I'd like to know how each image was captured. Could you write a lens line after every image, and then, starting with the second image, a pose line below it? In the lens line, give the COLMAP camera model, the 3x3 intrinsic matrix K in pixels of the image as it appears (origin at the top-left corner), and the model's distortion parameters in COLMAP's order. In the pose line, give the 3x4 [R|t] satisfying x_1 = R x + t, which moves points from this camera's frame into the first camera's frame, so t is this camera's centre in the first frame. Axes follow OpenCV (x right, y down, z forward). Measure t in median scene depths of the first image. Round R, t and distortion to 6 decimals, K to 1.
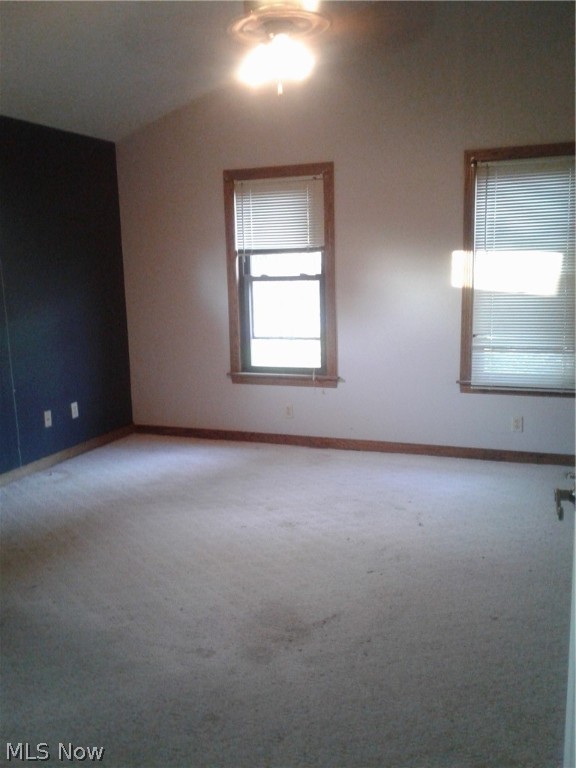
lens RADIAL K [[693.7, 0, 288.4], [0, 693.7, 373.0], [0, 0, 1]] dist [0.001651, -0.236280]
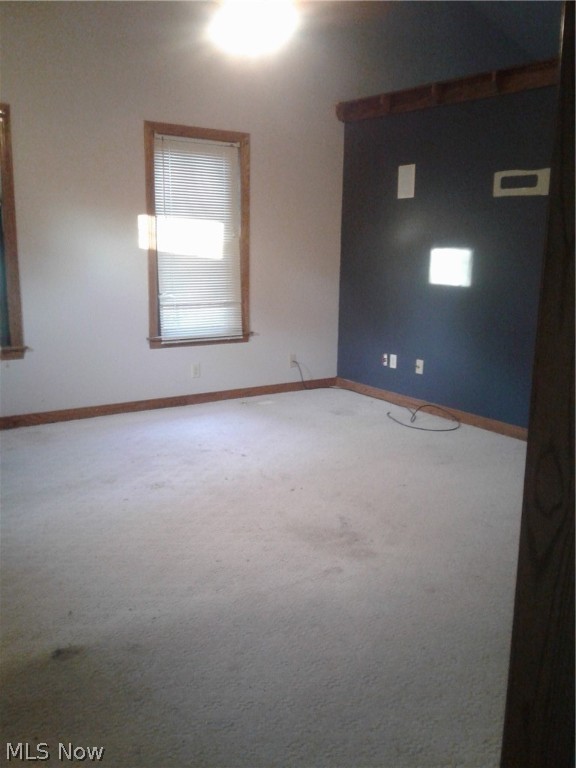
lens RADIAL K [[712.3, 0, 293.1], [0, 712.3, 381.9], [0, 0, 1]] dist [0.114157, -0.257364]
pose [[0.549882, -0.132523, 0.824662, -0.572188], [0.084218, 0.991098, 0.103112, -0.017199], [-0.830985, 0.012752, 0.556148, 0.201741]]
